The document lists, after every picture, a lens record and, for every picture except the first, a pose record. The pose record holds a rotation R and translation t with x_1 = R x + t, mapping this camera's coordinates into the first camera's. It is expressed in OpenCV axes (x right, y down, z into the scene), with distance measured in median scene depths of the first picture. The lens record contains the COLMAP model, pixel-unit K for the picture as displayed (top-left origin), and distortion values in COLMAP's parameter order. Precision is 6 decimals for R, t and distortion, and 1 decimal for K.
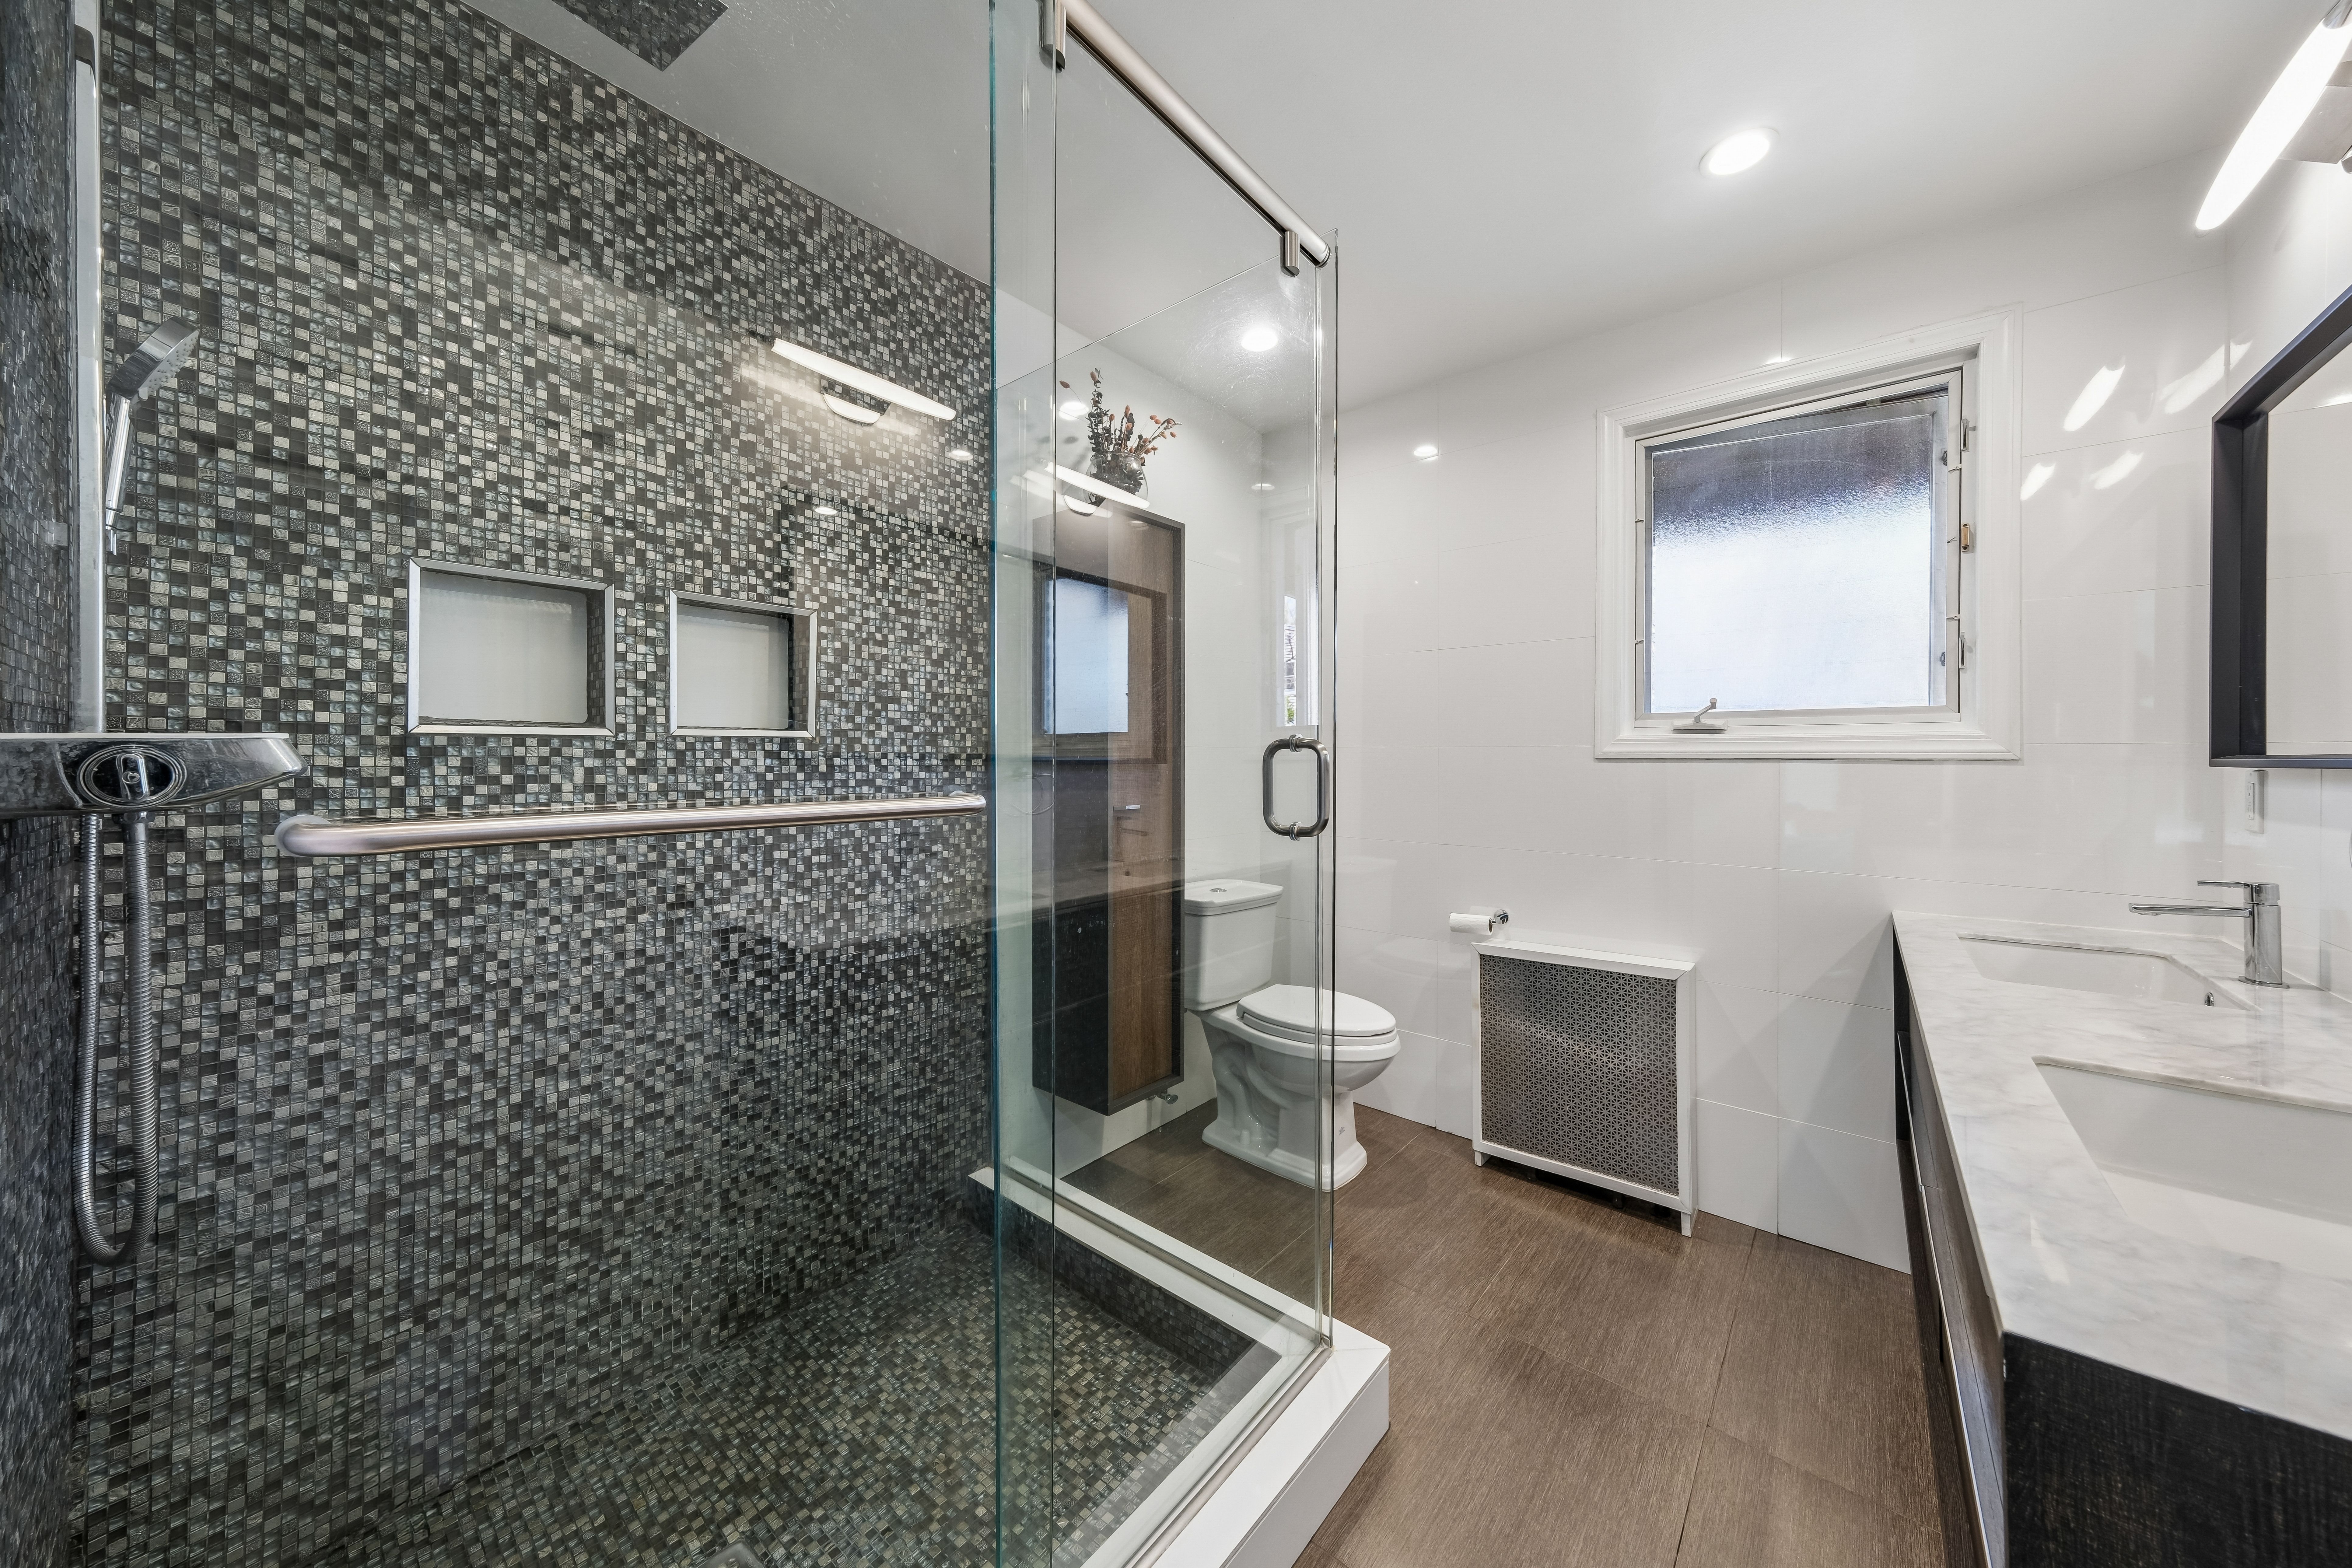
lens RADIAL K [[810.7, 0, 1176.6], [0, 810.7, 762.6], [0, 0, 1]] dist [-0.000720, 0.003432]
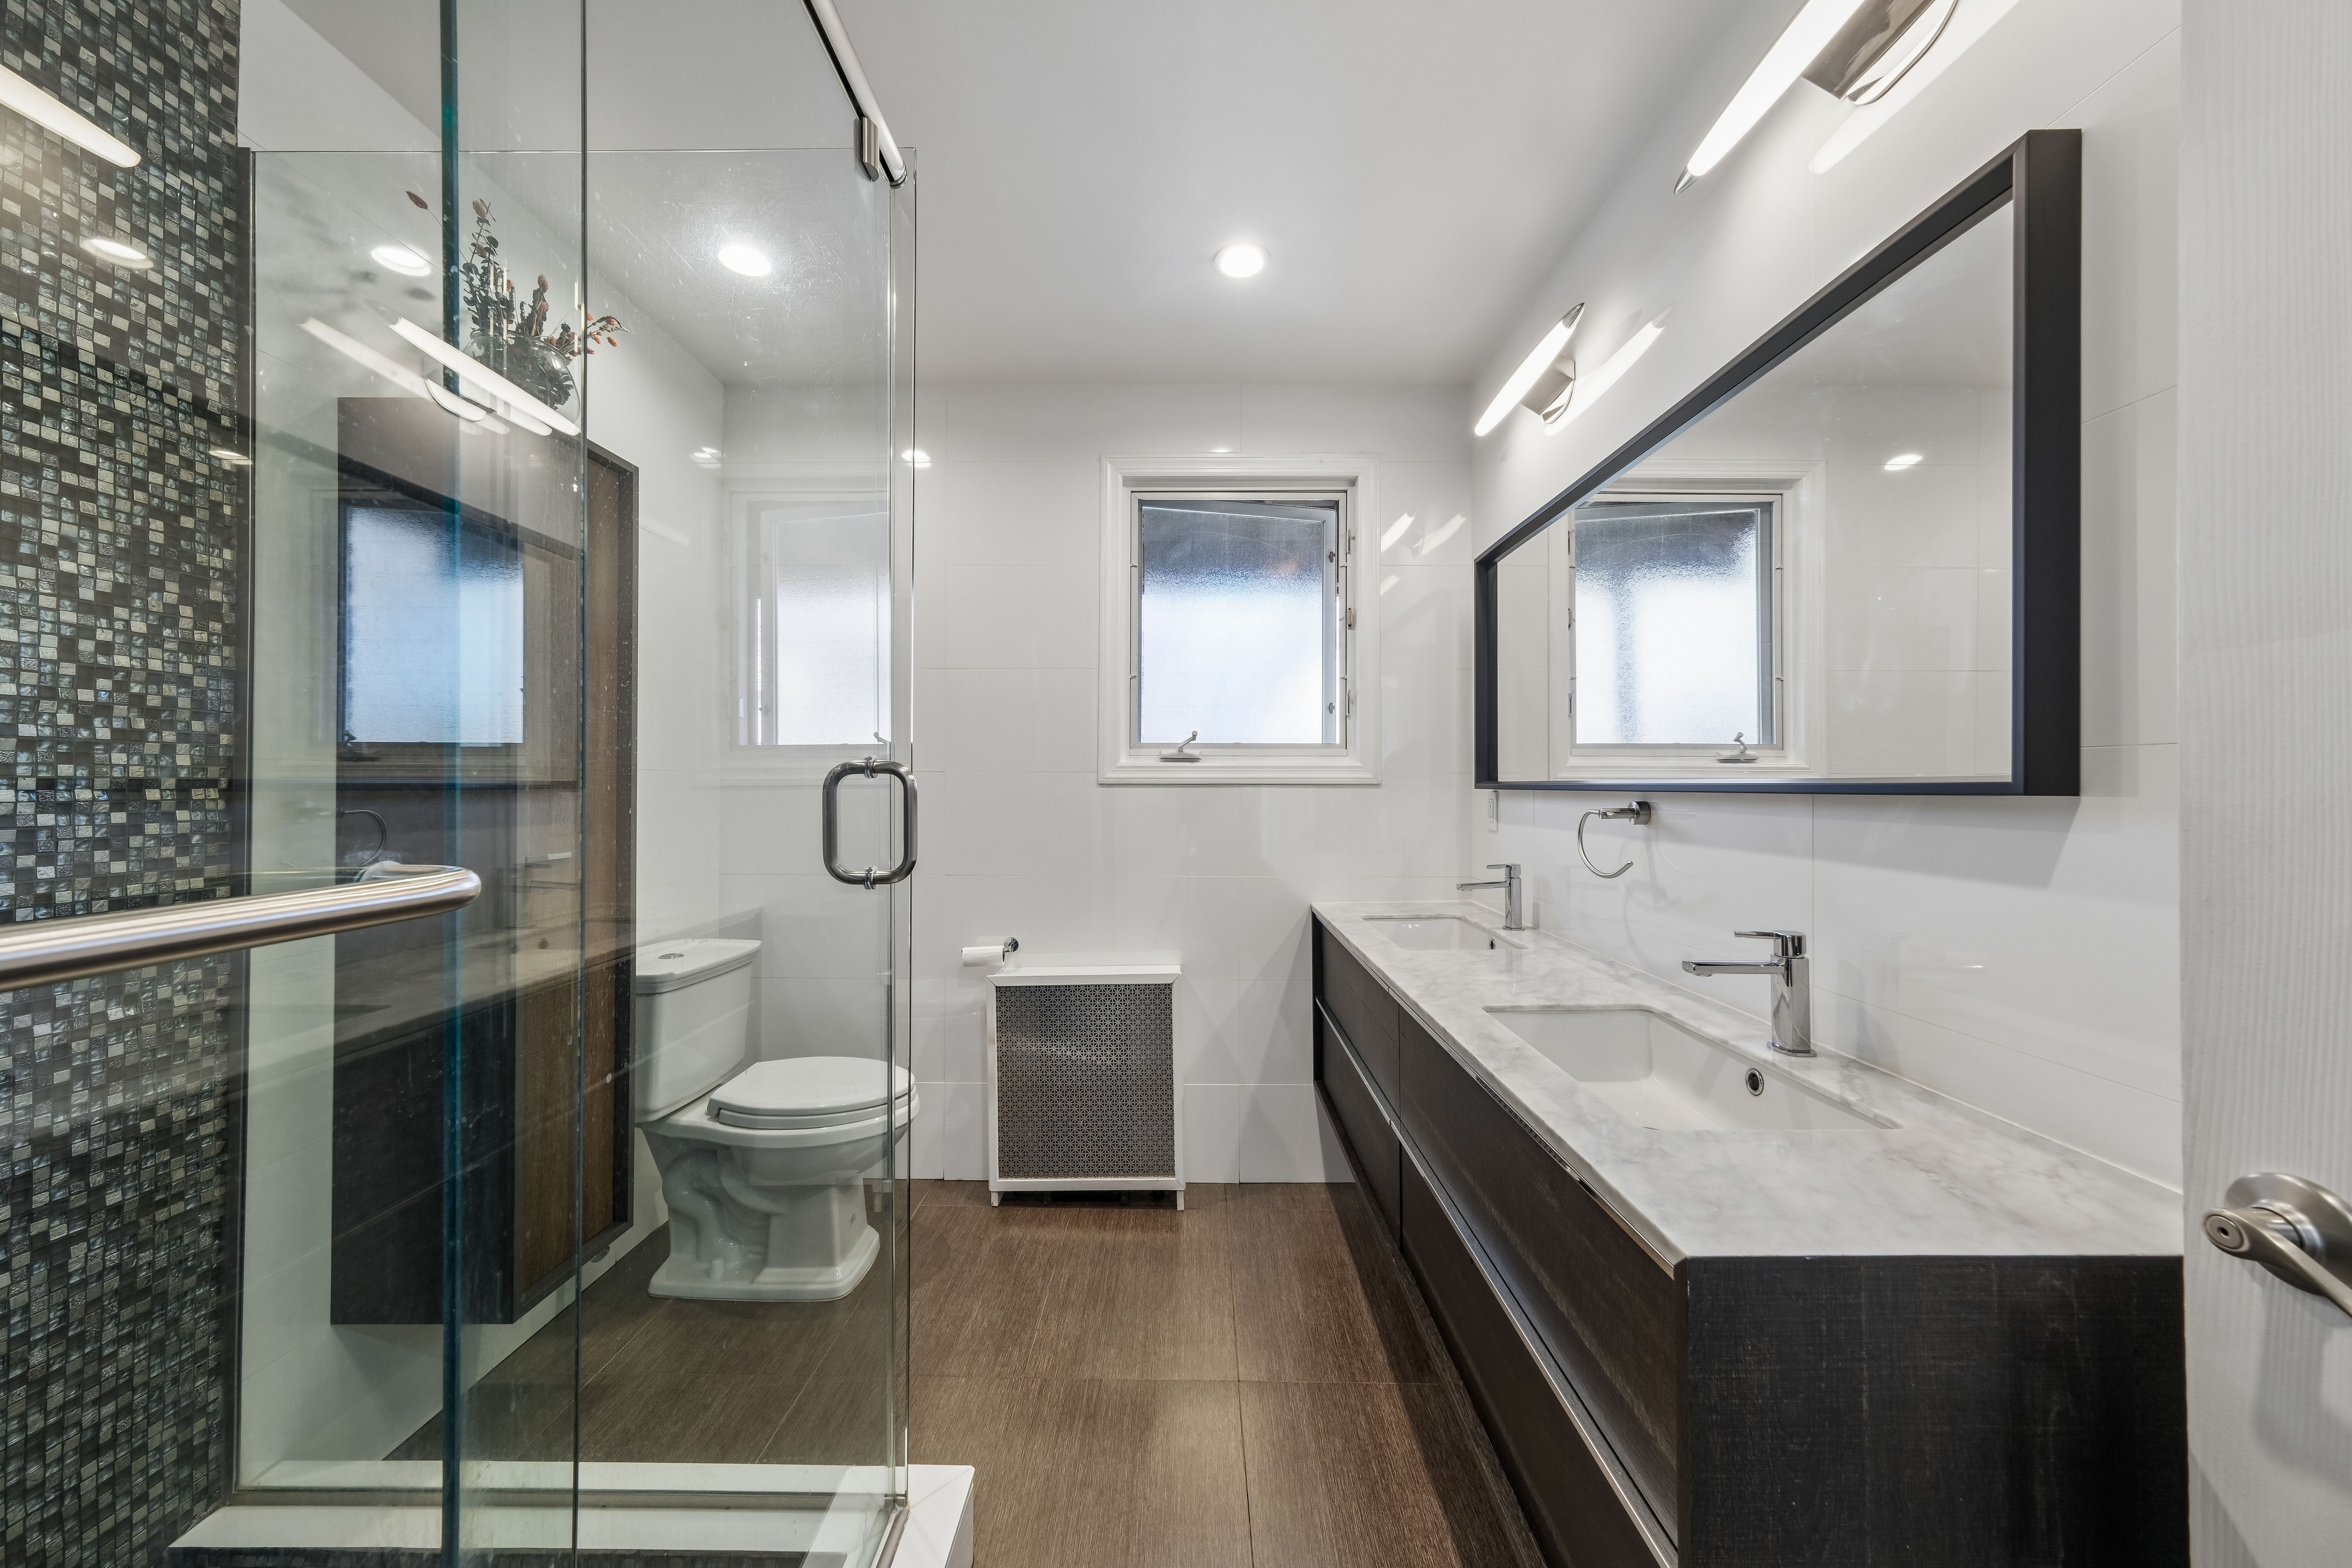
lens RADIAL K [[810.7, 0, 1178.2], [0, 810.7, 779.1], [0, 0, 1]] dist [-0.000758, 0.003633]
pose [[0.773748, 0.000883, 0.633493, -0.081979], [0.004899, 0.999961, -0.007377, -0.003224], [-0.633475, 0.008812, 0.773713, 0.129928]]
